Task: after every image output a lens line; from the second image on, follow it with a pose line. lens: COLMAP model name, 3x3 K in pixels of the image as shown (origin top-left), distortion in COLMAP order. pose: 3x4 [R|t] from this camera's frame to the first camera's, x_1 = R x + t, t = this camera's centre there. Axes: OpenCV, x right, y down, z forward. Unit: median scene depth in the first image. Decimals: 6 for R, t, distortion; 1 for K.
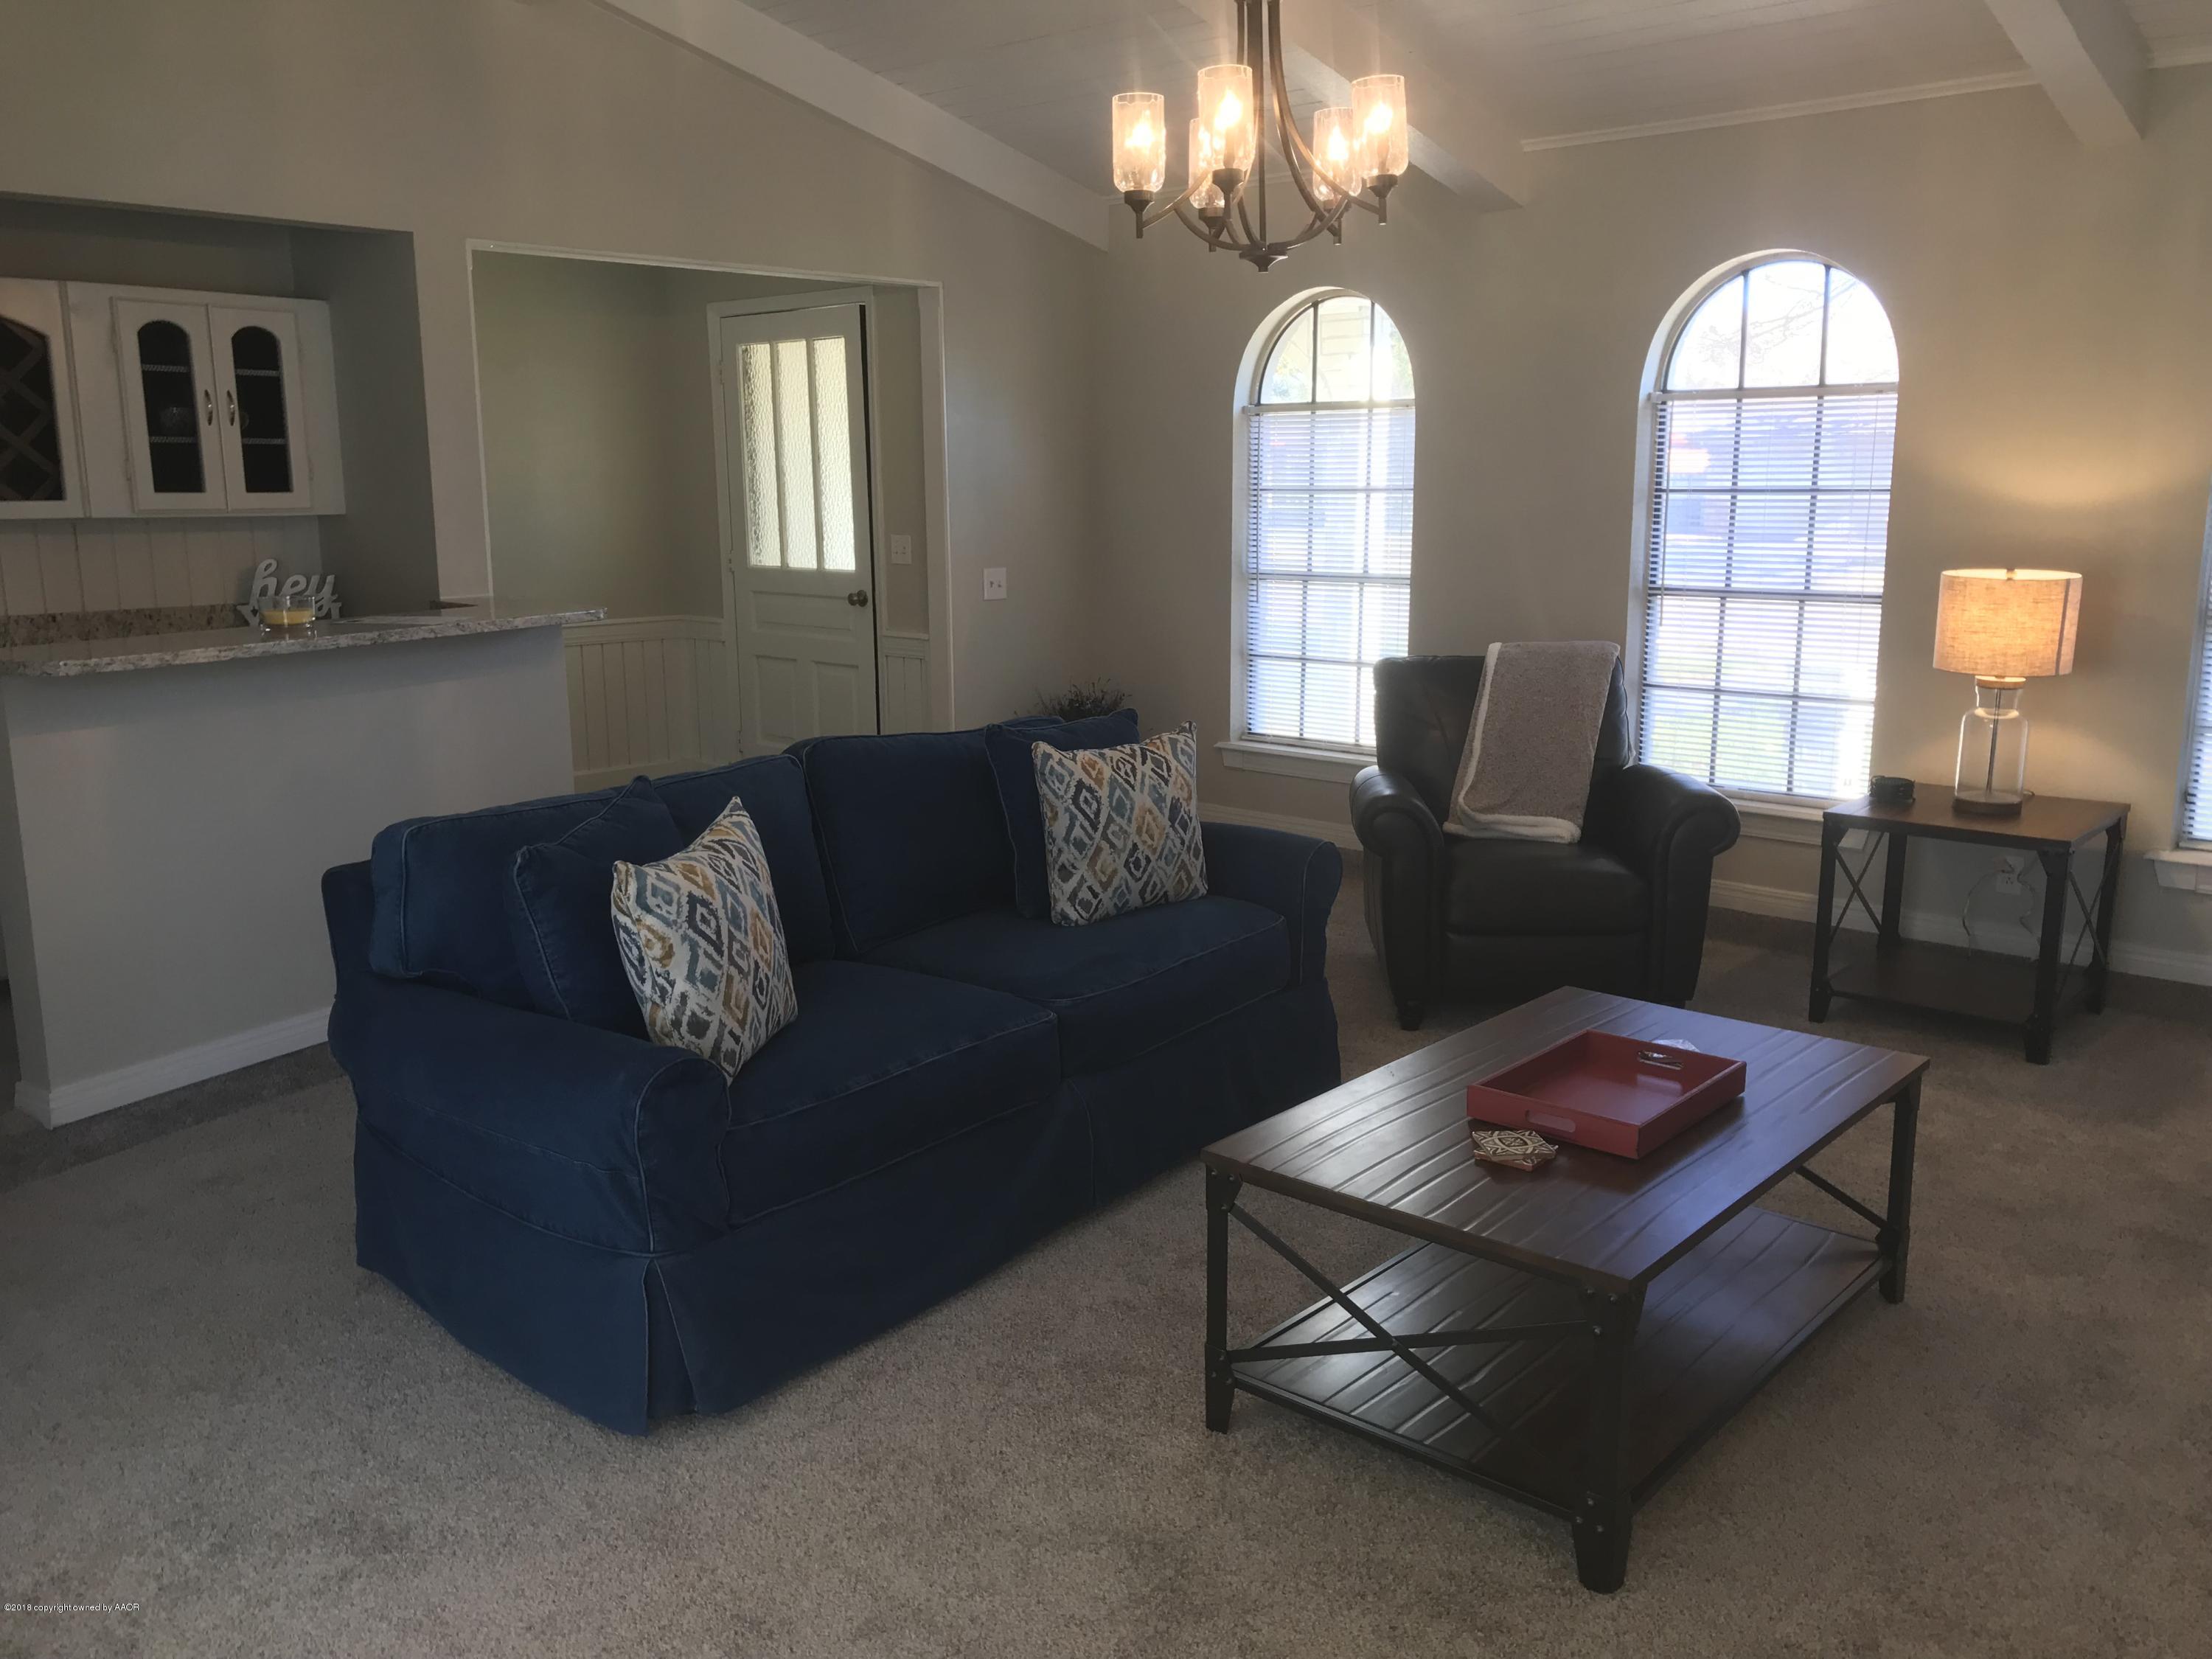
lens RADIAL K [[1804.0, 0, 1099.2], [0, 1804.0, 842.6], [0, 0, 1]] dist [0.050525, -0.058000]
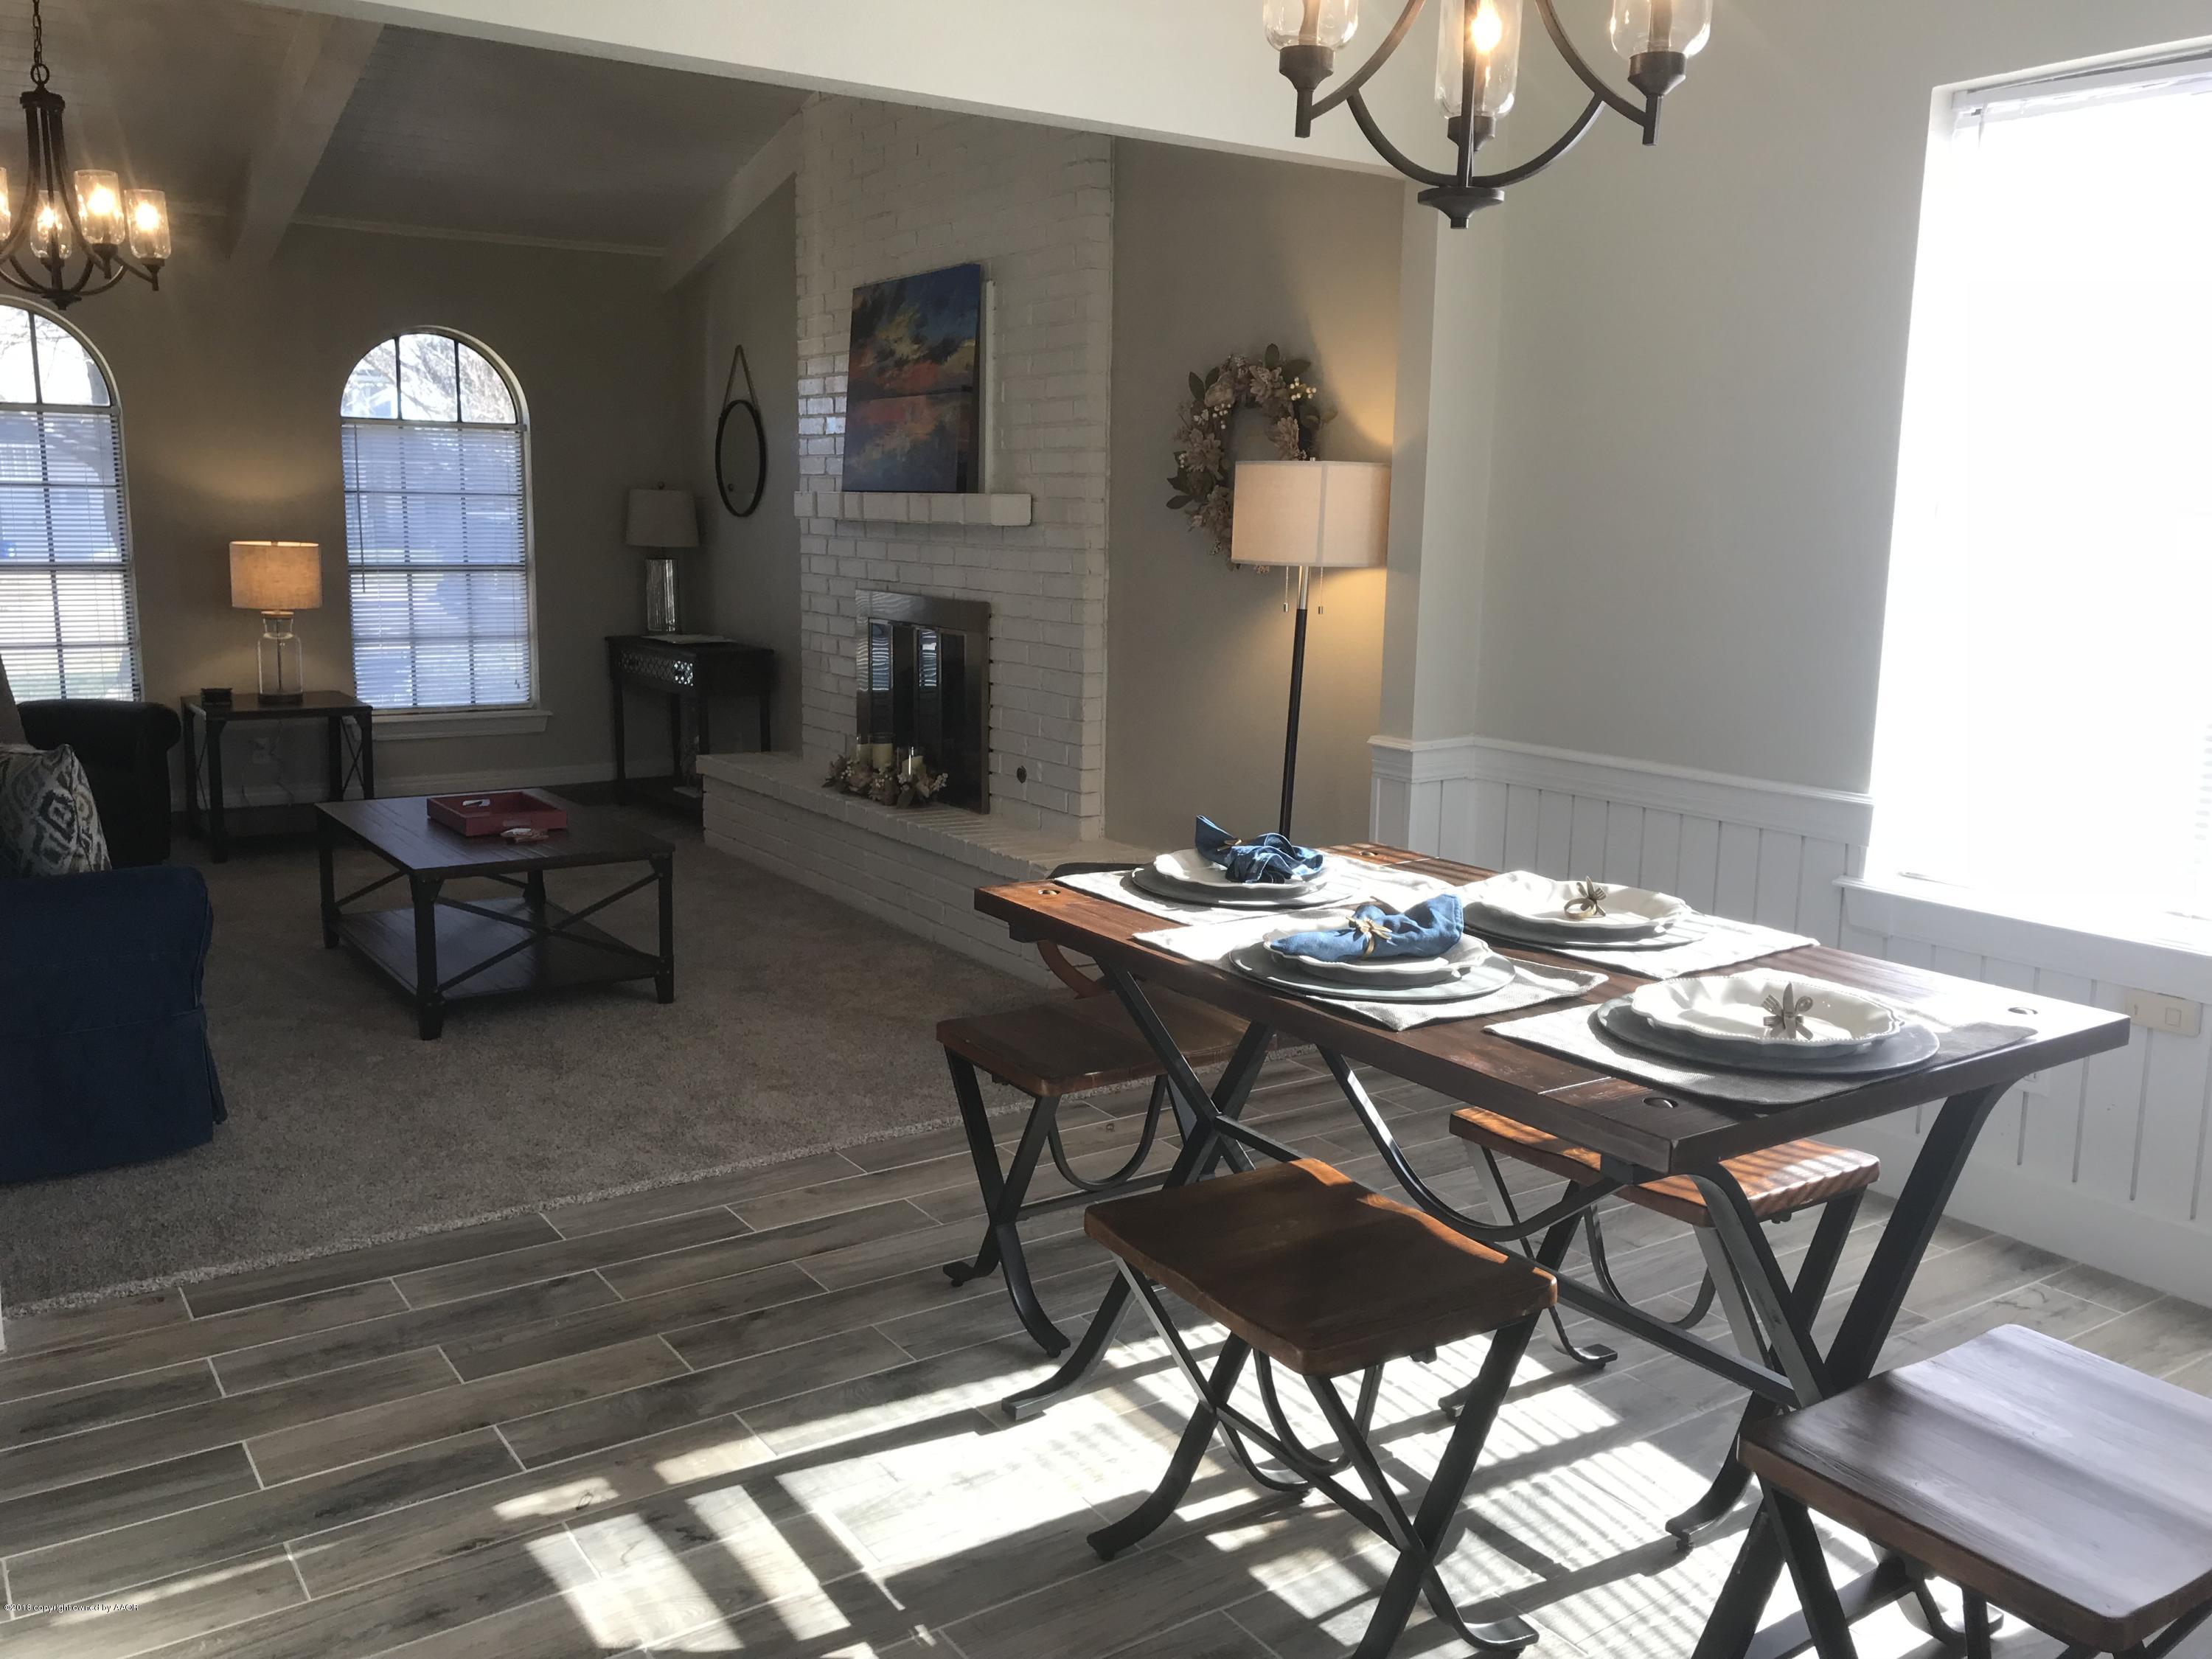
lens RADIAL K [[1804.0, 0, 1105.0], [0, 1804.0, 836.5], [0, 0, 1]] dist [0.050525, -0.058000]
pose [[0.246109, -0.163015, 0.955435, -0.802695], [0.173402, 0.977256, 0.122072, 0.026482], [-0.953605, 0.135631, 0.268778, -0.036527]]
